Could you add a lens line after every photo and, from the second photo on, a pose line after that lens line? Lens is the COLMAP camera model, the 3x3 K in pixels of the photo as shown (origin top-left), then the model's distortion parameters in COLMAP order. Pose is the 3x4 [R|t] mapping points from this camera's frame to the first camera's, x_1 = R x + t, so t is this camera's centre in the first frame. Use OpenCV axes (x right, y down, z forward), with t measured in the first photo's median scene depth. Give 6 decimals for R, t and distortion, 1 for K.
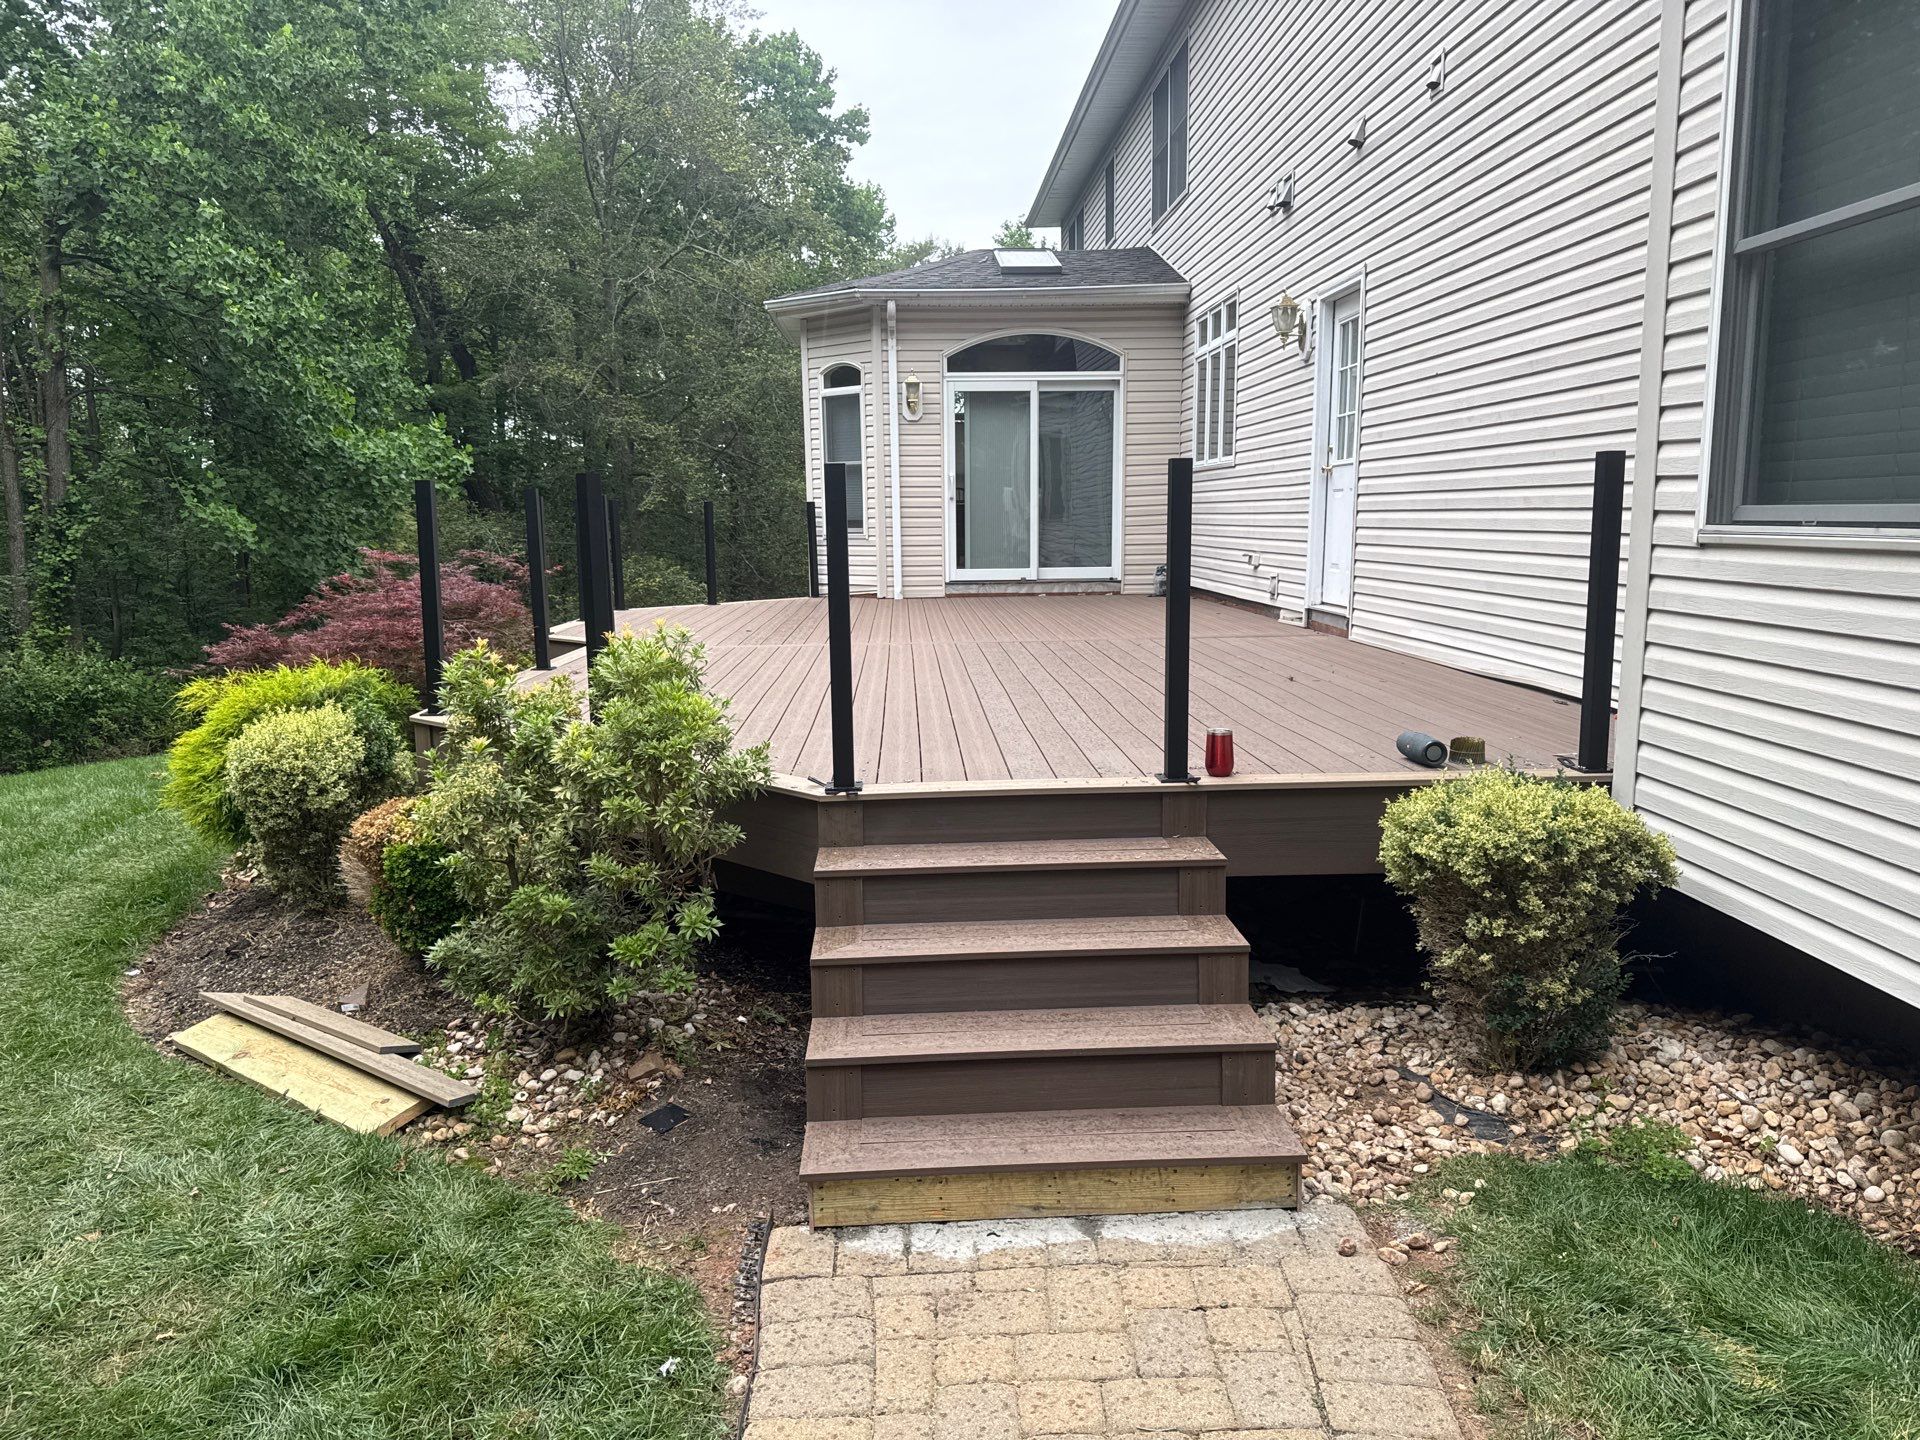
lens RADIAL K [[1368.5, 0, 964.3], [0, 1368.5, 719.7], [0, 0, 1]] dist [0.027357, -0.035795]
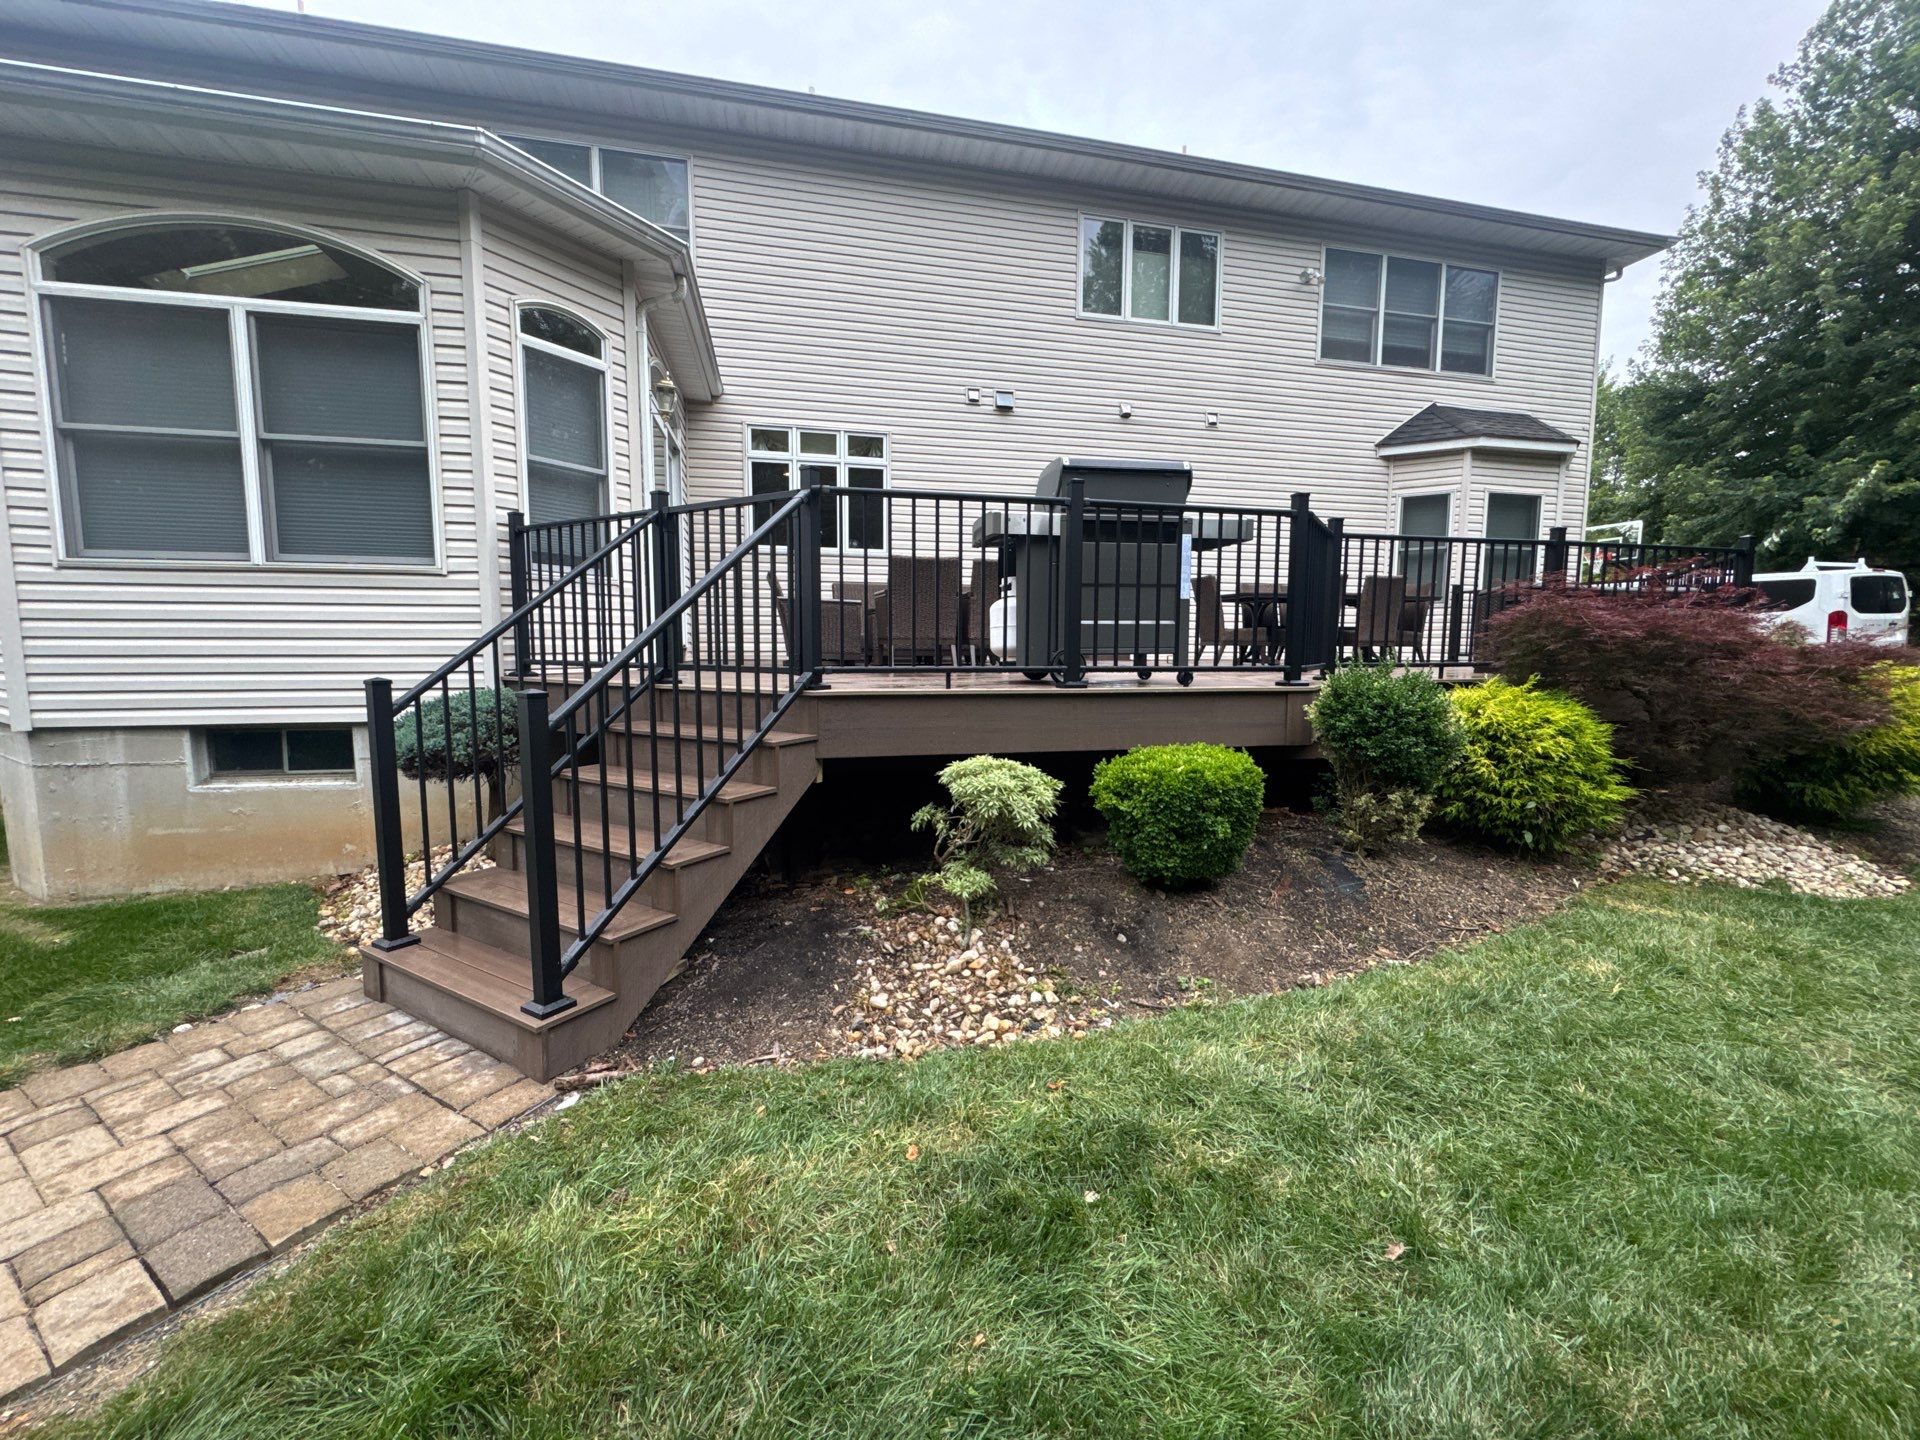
lens RADIAL K [[763.3, 0, 959.8], [0, 763.3, 717.1], [0, 0, 1]] dist [-0.002609, -0.000071]
pose [[-0.180159, -0.081431, 0.980261, -1.219466], [0.141078, 0.984125, 0.107680, -0.205446], [-0.973468, 0.157693, -0.165811, 2.246501]]
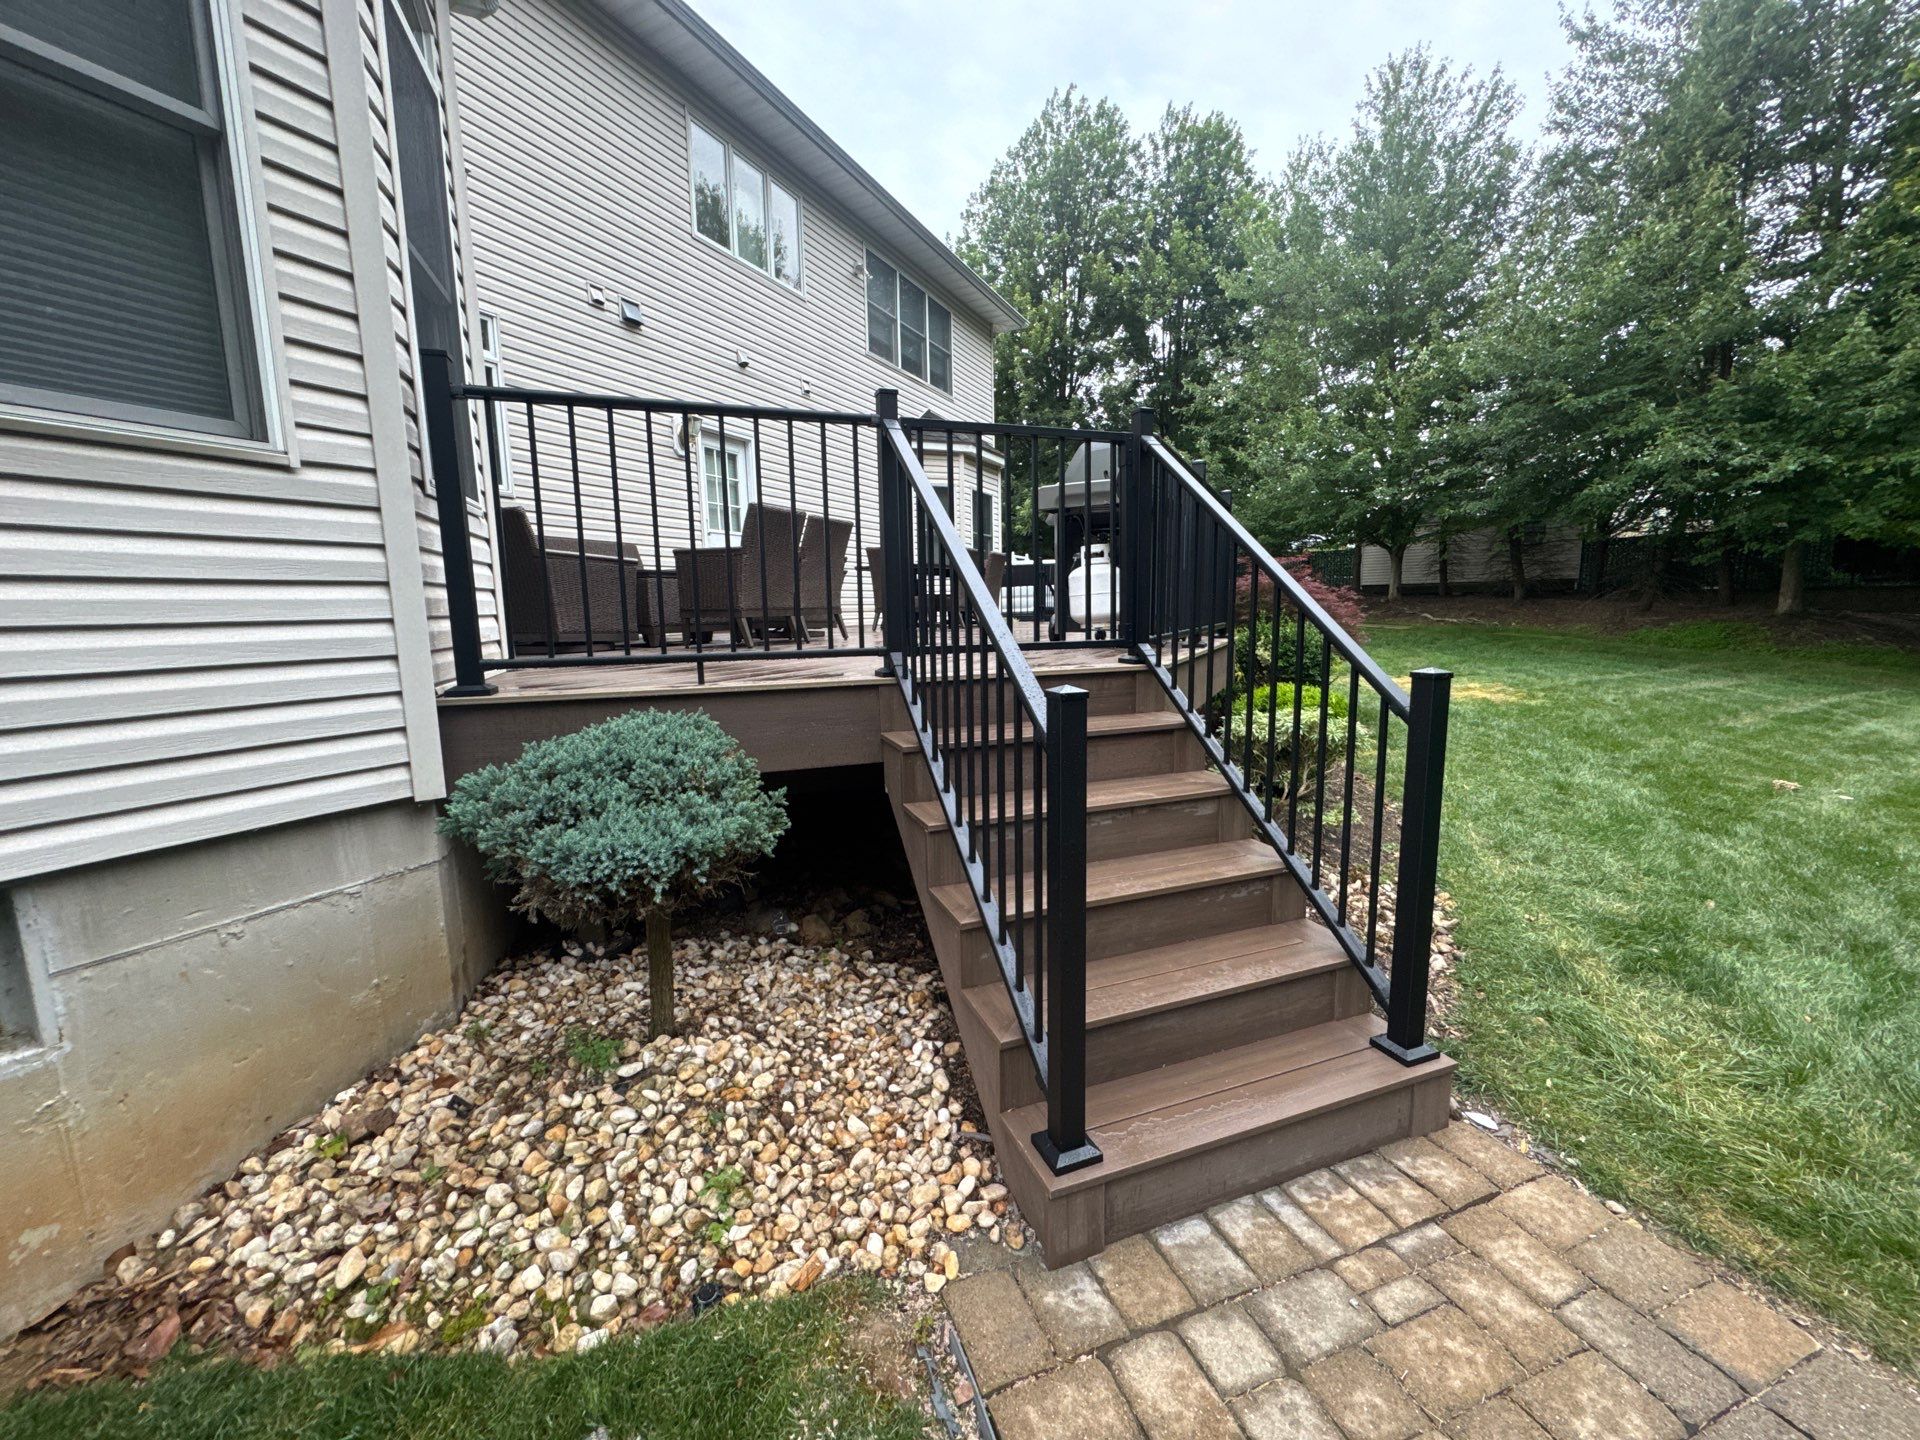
lens RADIAL K [[763.3, 0, 959.8], [0, 763.3, 717.1], [0, 0, 1]] dist [-0.002609, -0.000071]
pose [[-0.880197, -0.038897, 0.473012, -0.727250], [0.097288, 0.960685, 0.260037, -0.299805], [-0.464531, 0.274902, -0.841808, 2.808223]]
